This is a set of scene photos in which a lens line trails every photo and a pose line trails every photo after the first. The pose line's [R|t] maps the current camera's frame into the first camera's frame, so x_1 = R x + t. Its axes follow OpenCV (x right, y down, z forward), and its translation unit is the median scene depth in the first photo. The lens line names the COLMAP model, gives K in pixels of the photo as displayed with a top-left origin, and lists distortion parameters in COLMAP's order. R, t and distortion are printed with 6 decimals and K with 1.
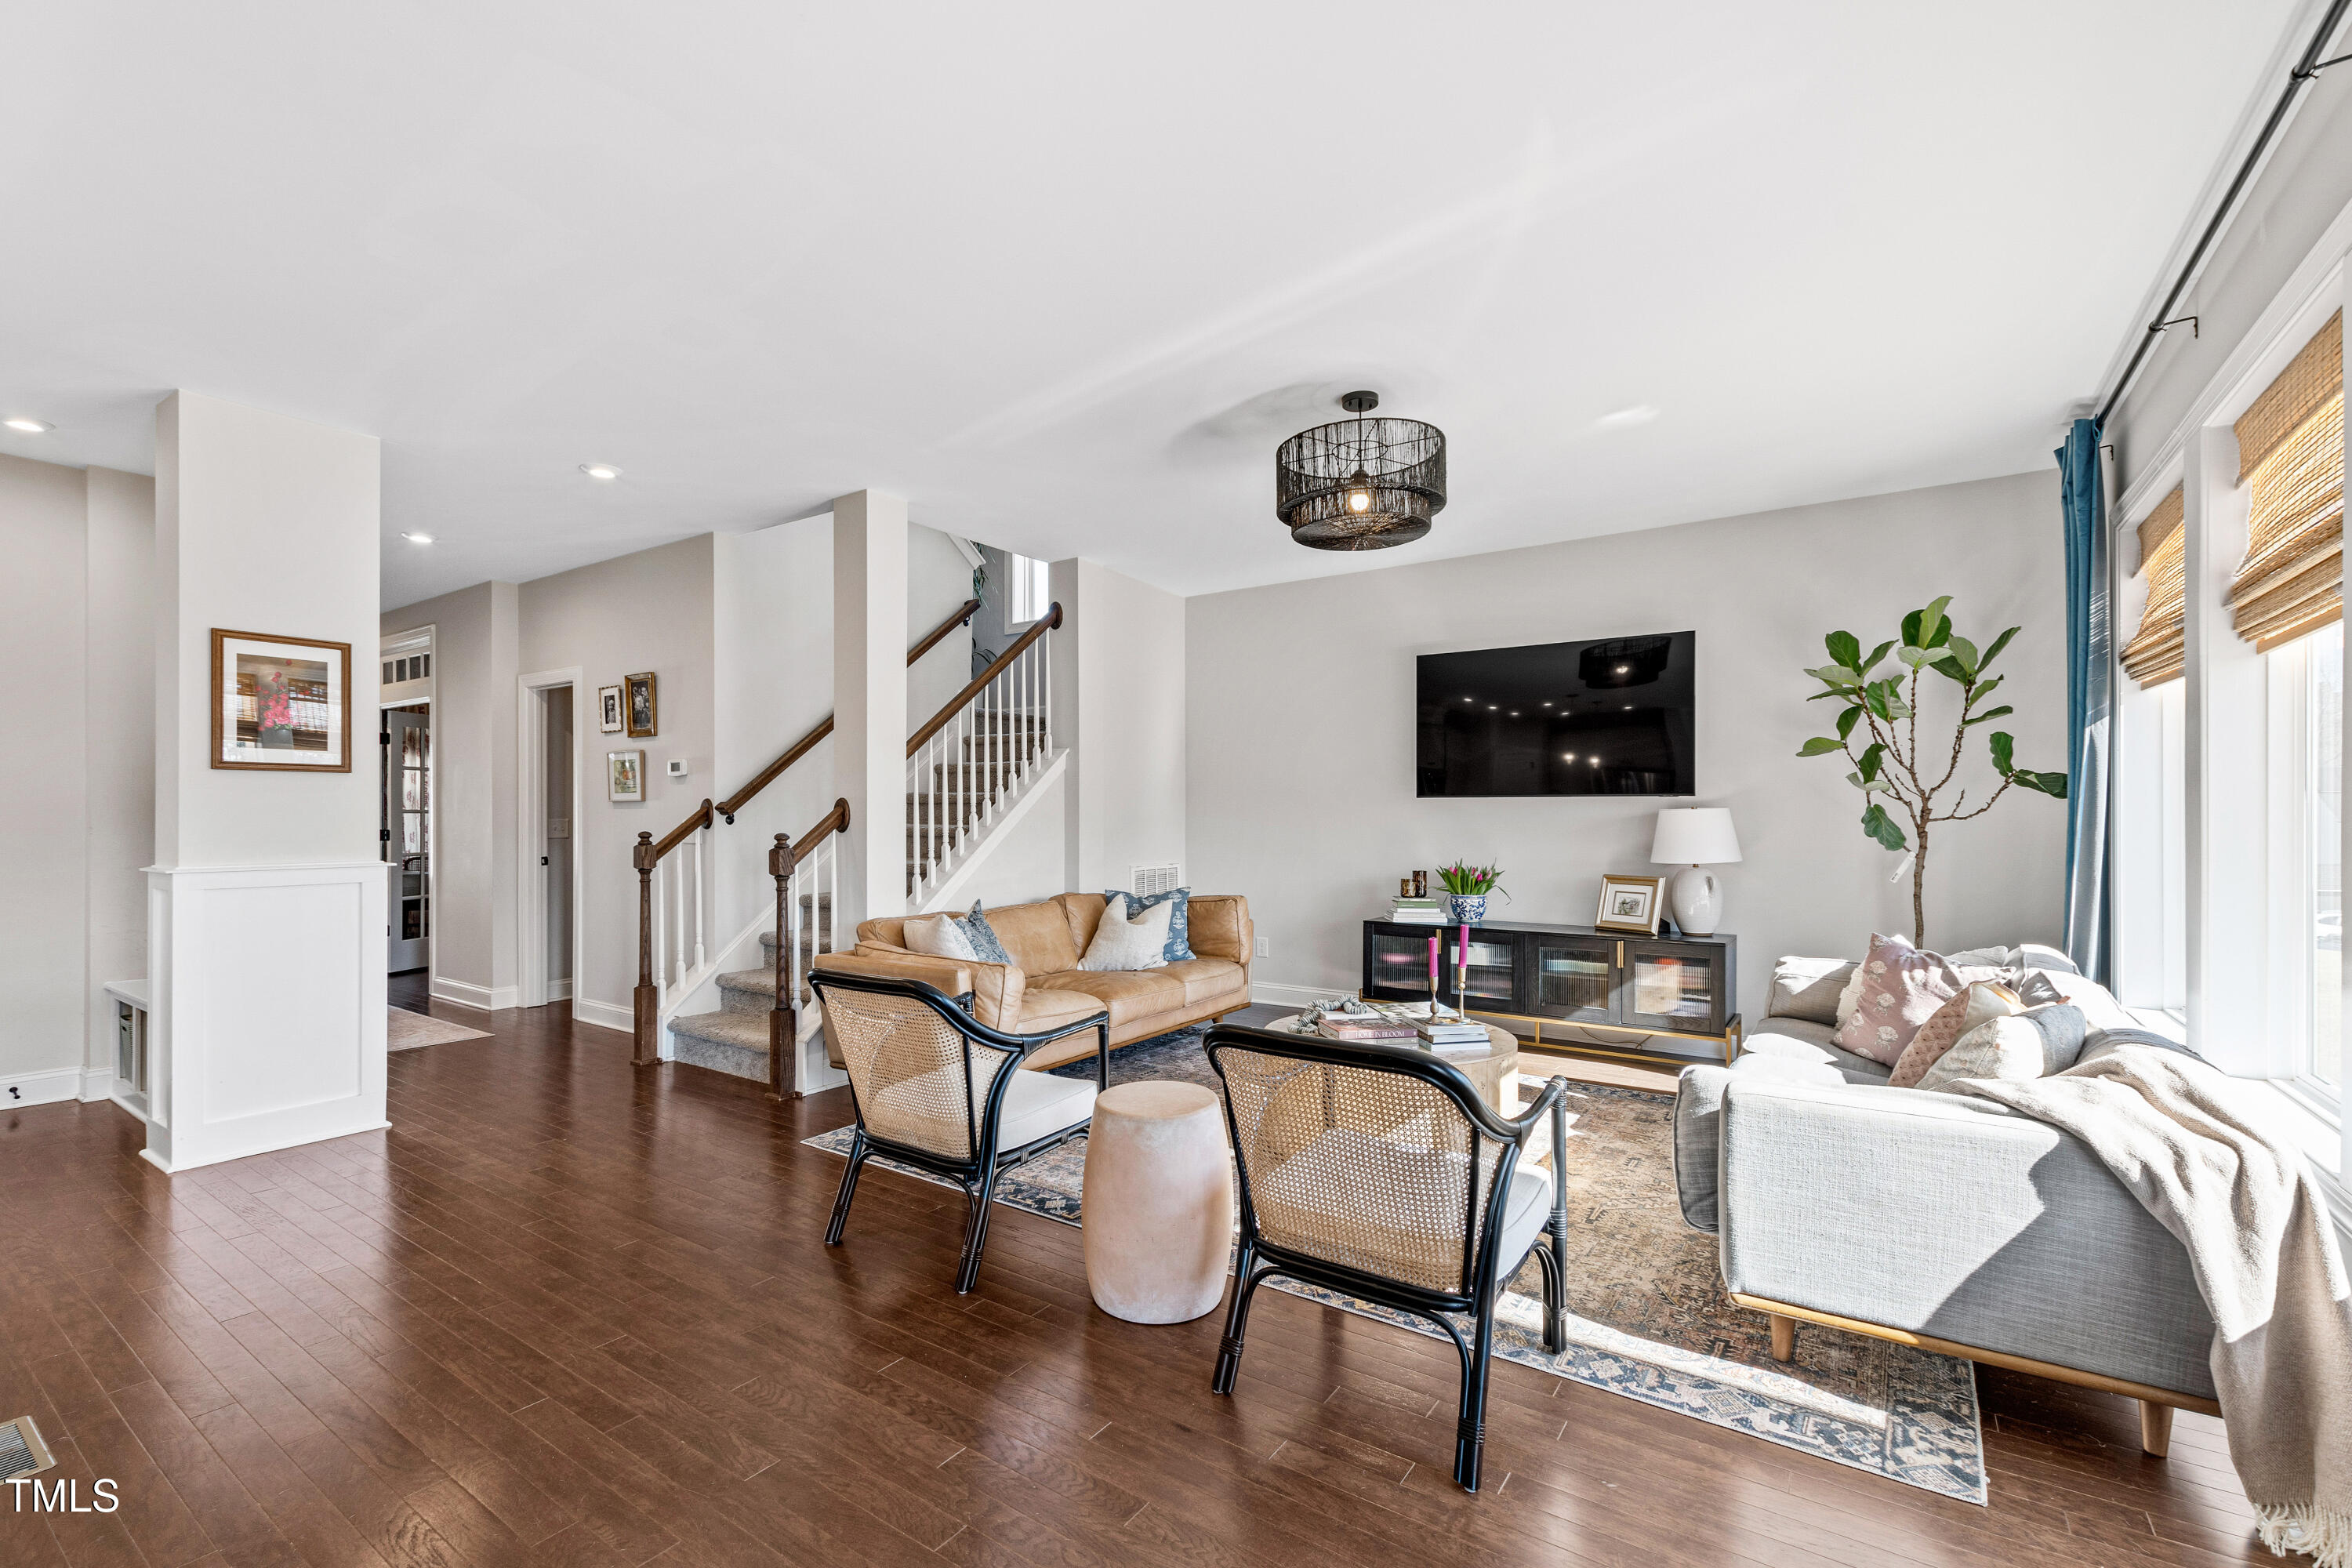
lens RADIAL K [[1014.1, 0, 1176.3], [0, 1014.1, 812.6], [0, 0, 1]] dist [-0.004061, -0.000379]
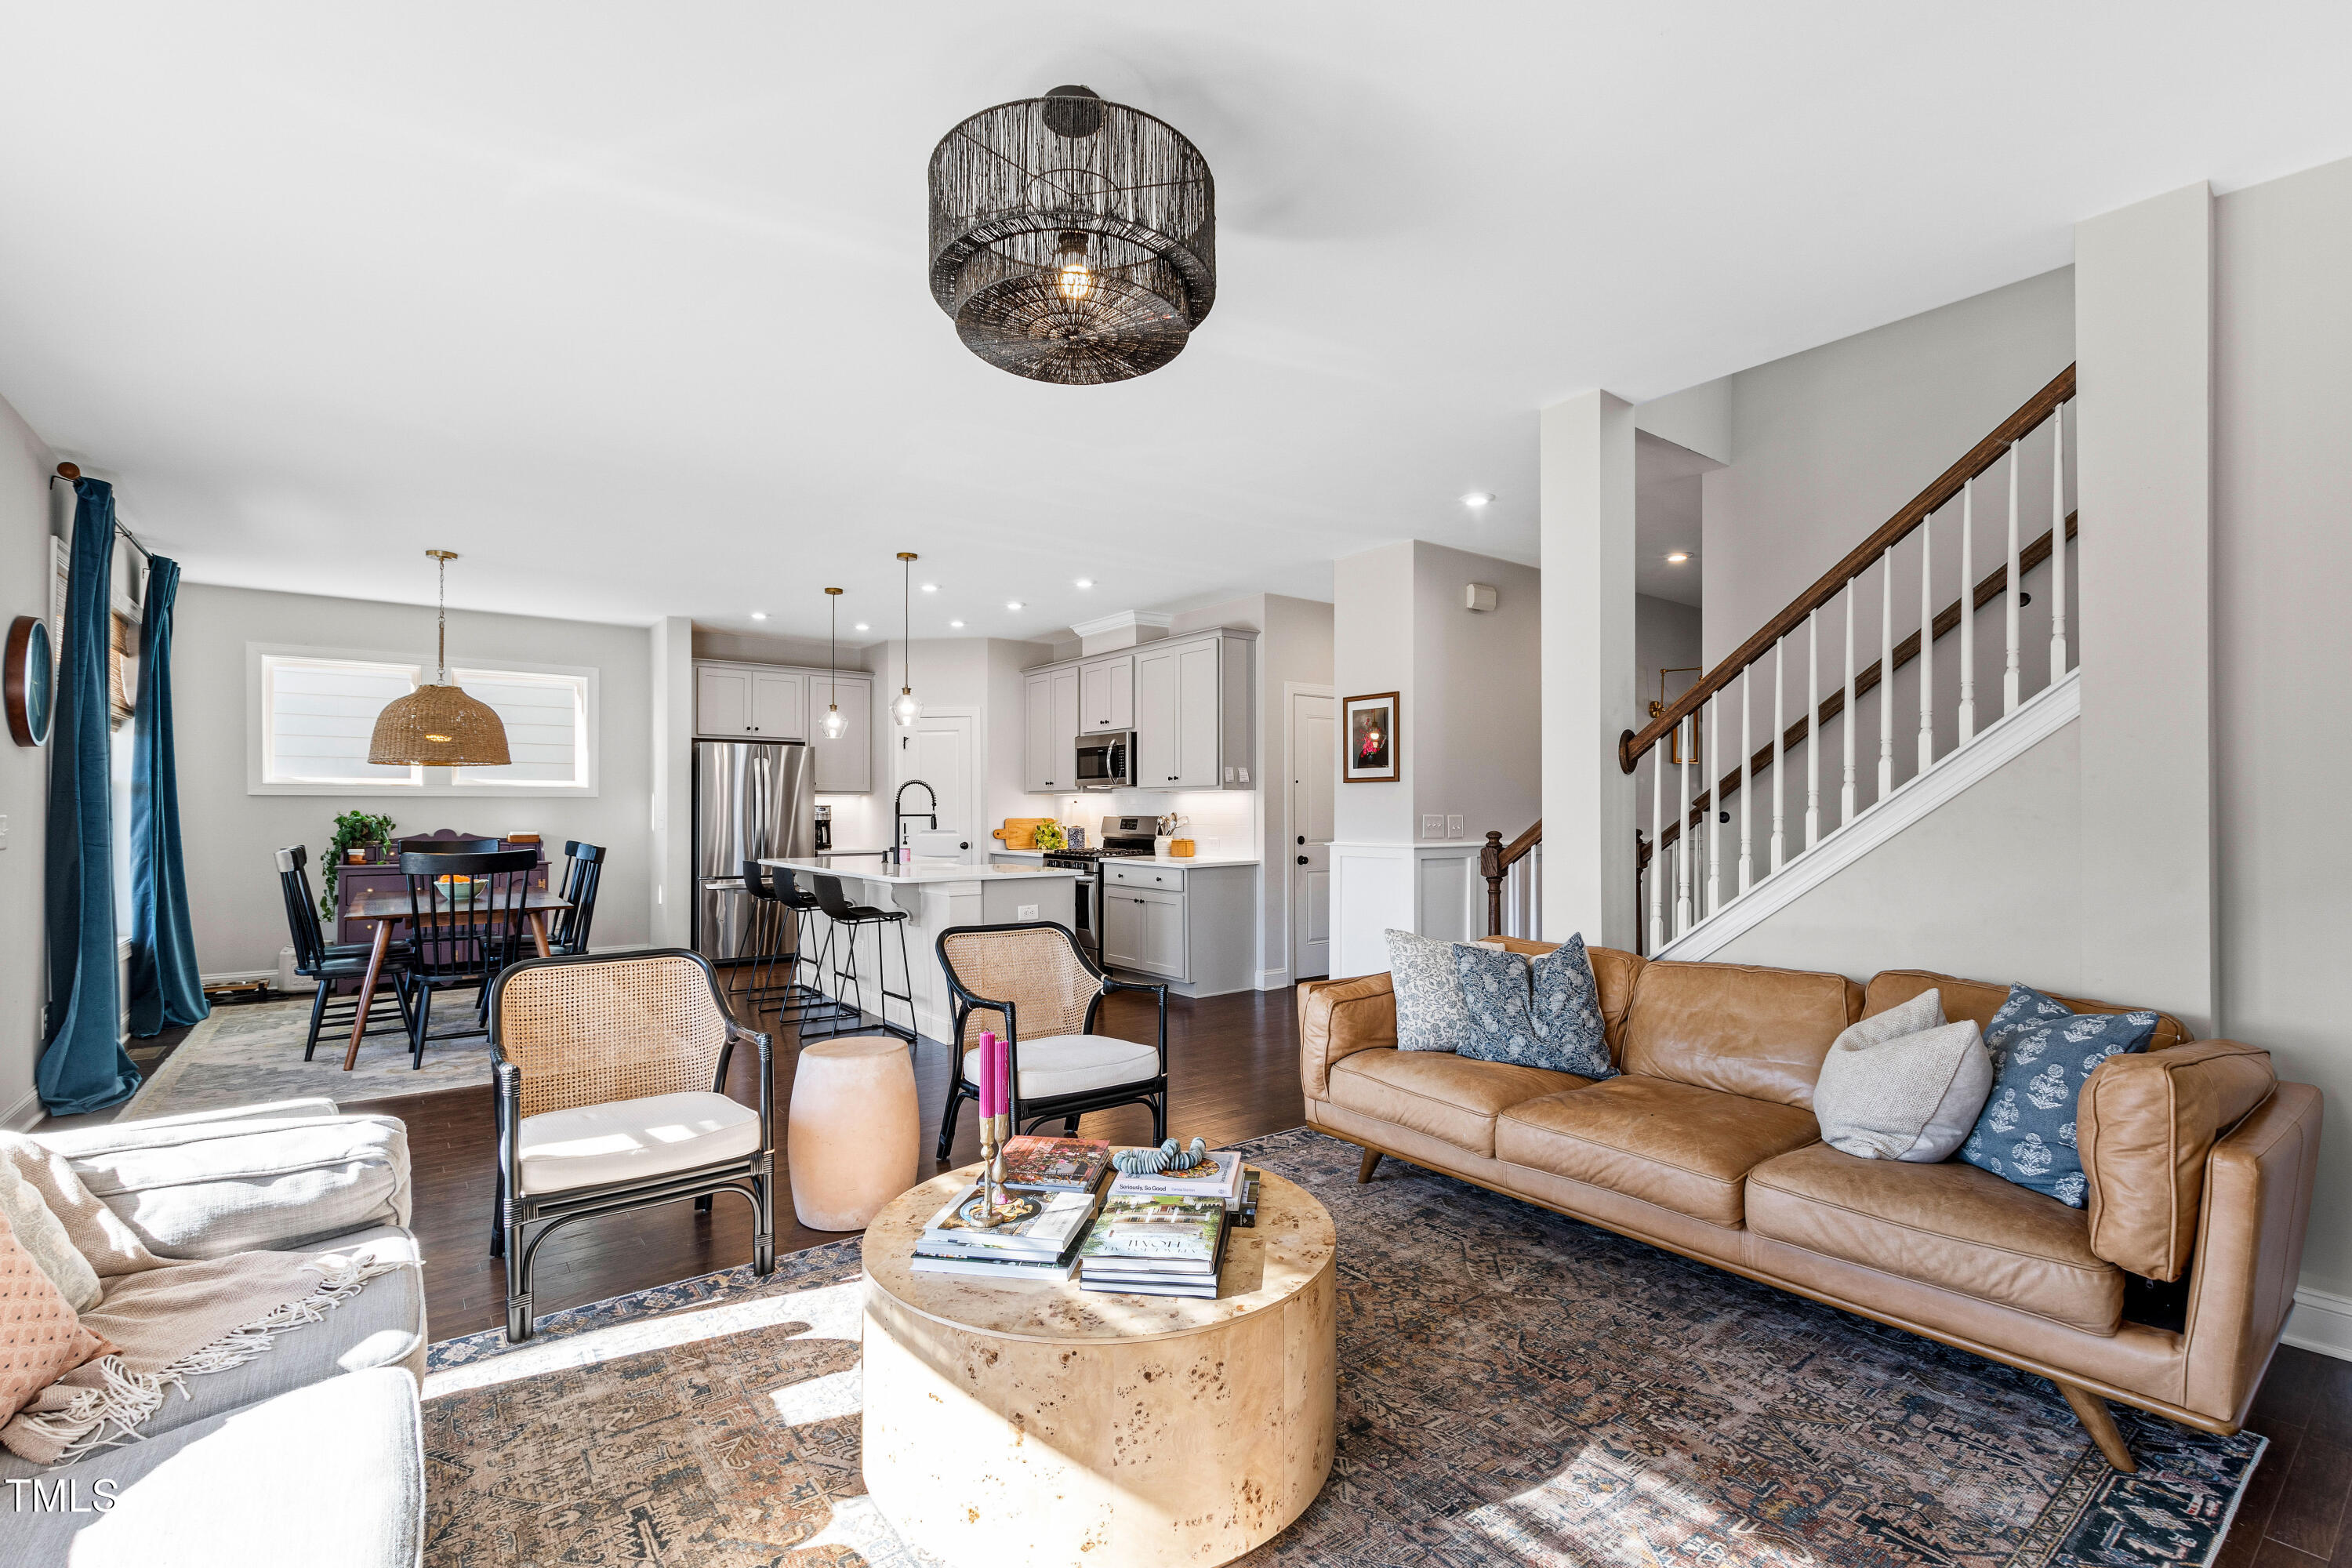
lens RADIAL K [[1047.9, 0, 1164.1], [0, 1047.9, 813.6], [0, 0, 1]] dist [-0.000088, -0.000109]
pose [[-0.318558, 0.004089, -0.947895, 0.528126], [0.002815, 0.999990, 0.003367, -0.000051], [0.947899, -0.001595, -0.318566, 0.885571]]
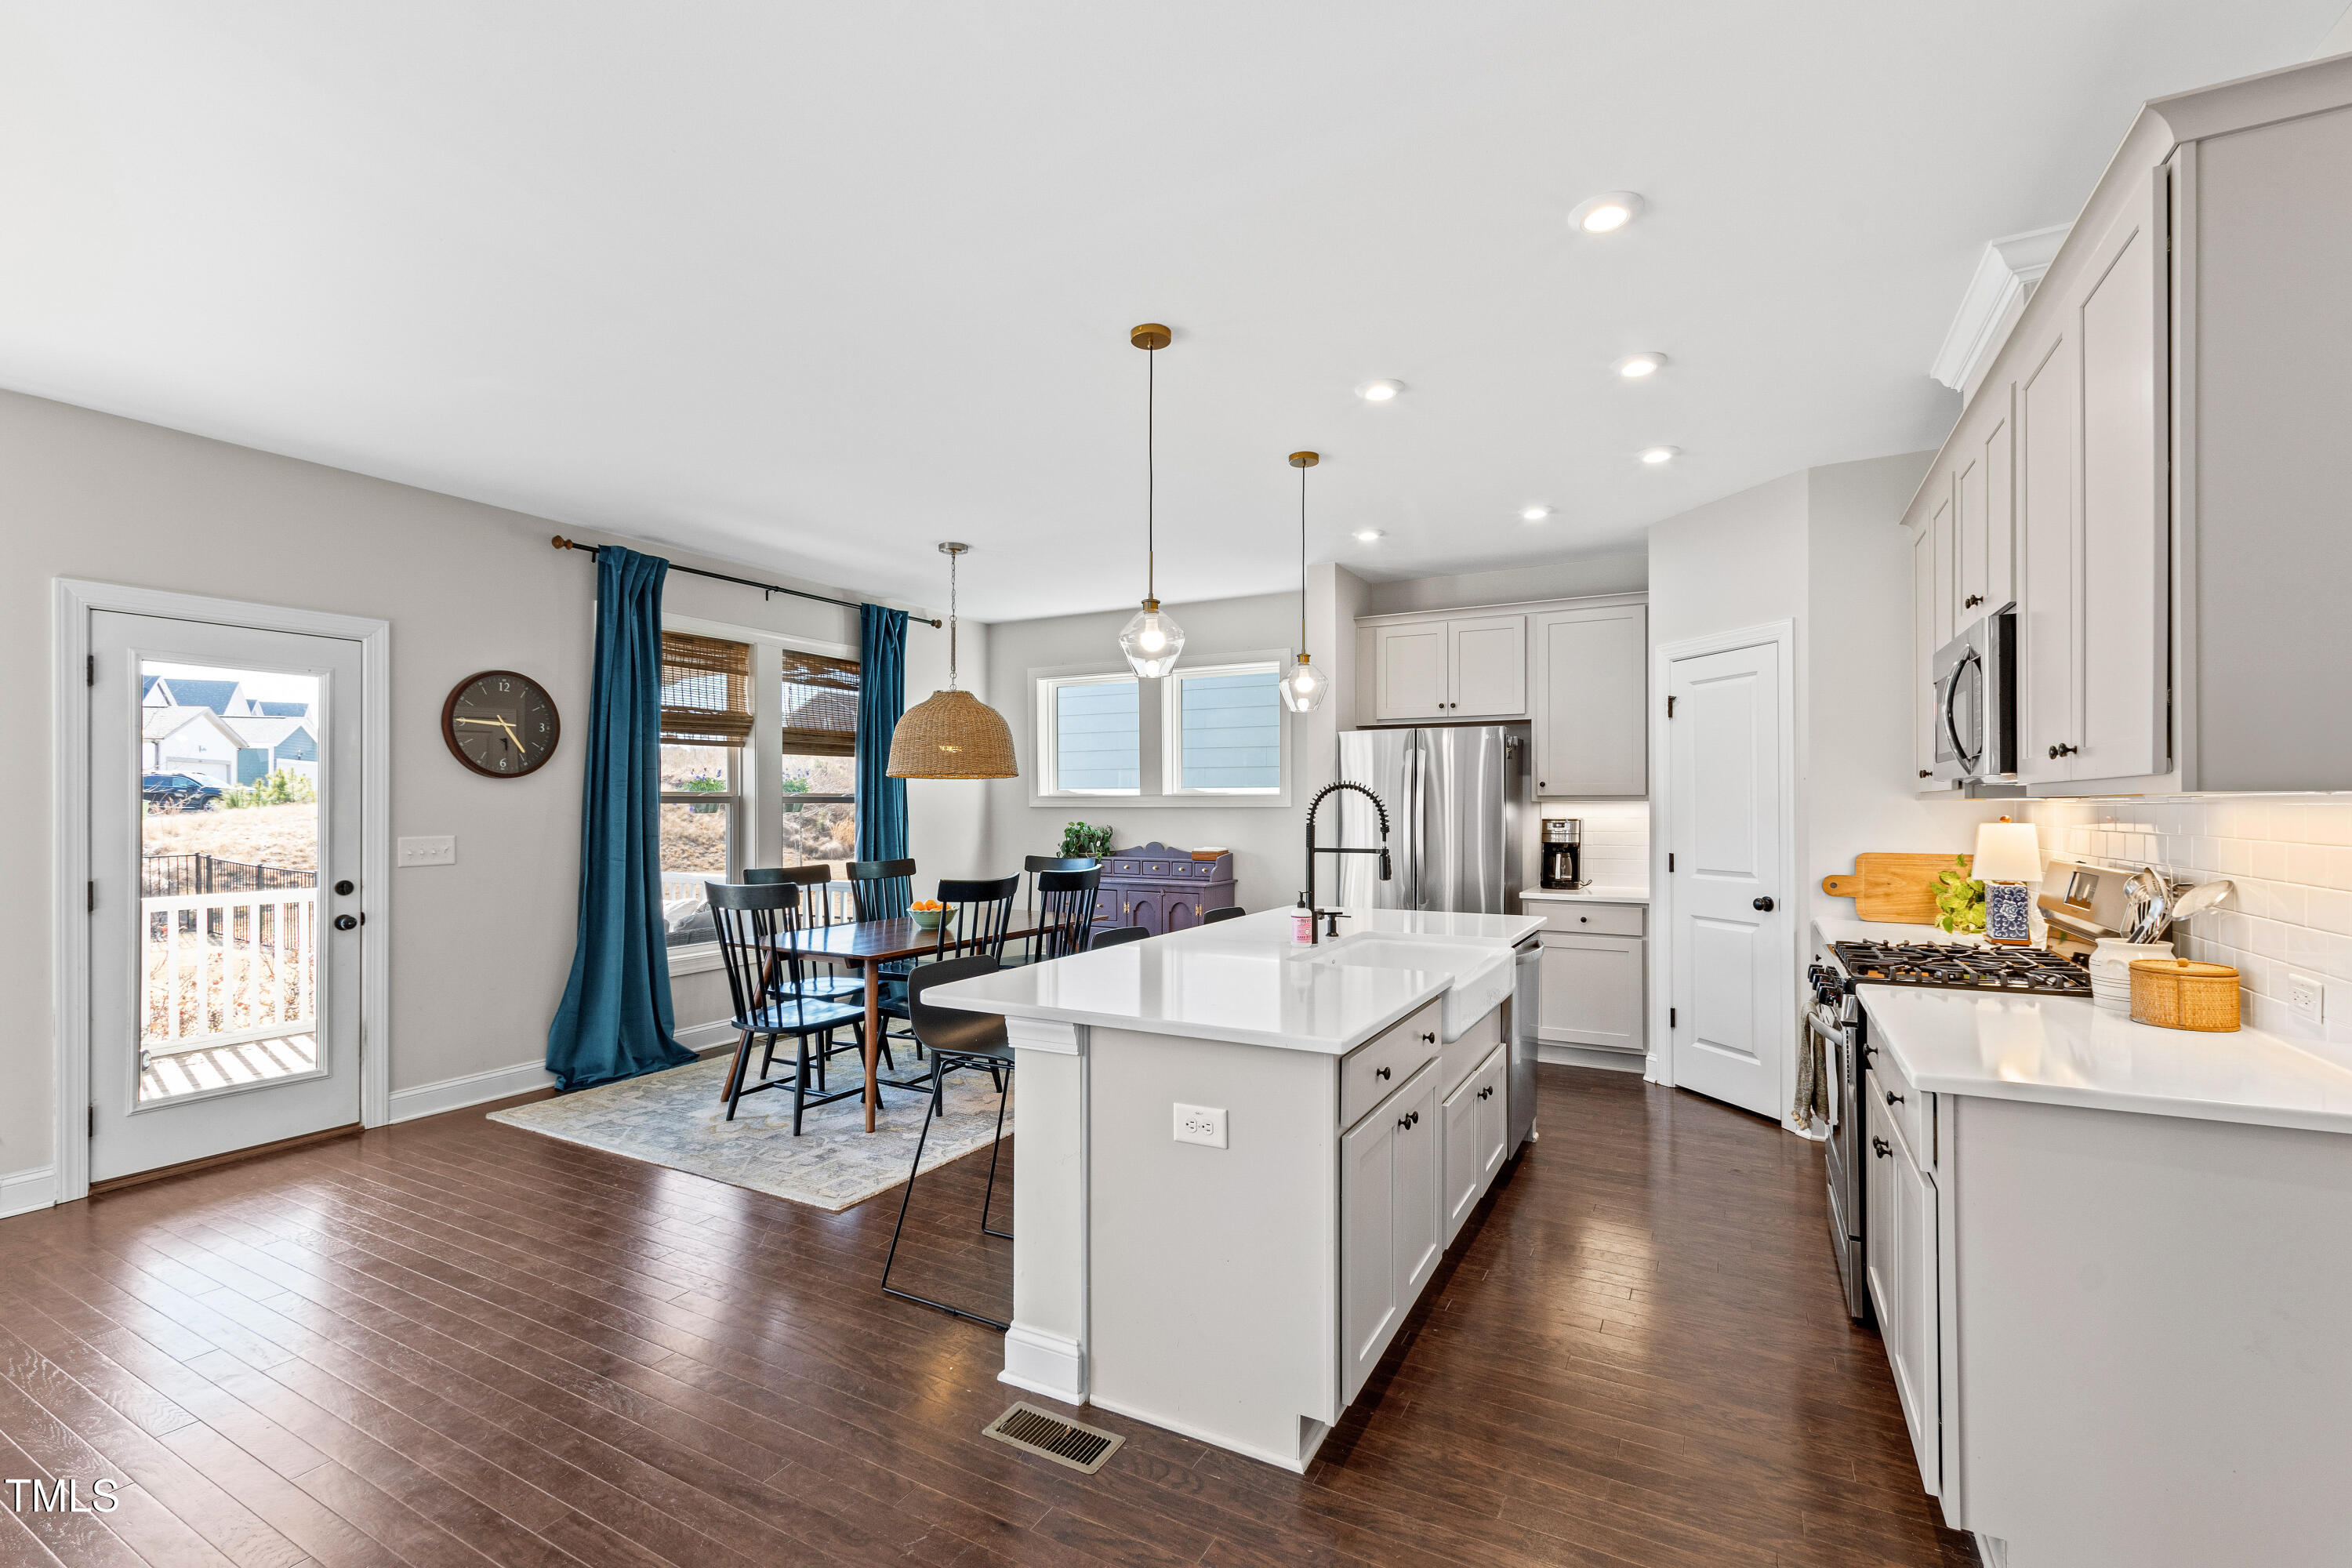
lens RADIAL K [[1047.9, 0, 1164.1], [0, 1047.9, 813.6], [0, 0, 1]] dist [-0.000088, -0.000109]
pose [[-0.995056, 0.001710, -0.099304, -0.446559], [0.001363, 0.999993, 0.003565, -0.020142], [0.099310, 0.003412, -0.995051, 0.823717]]
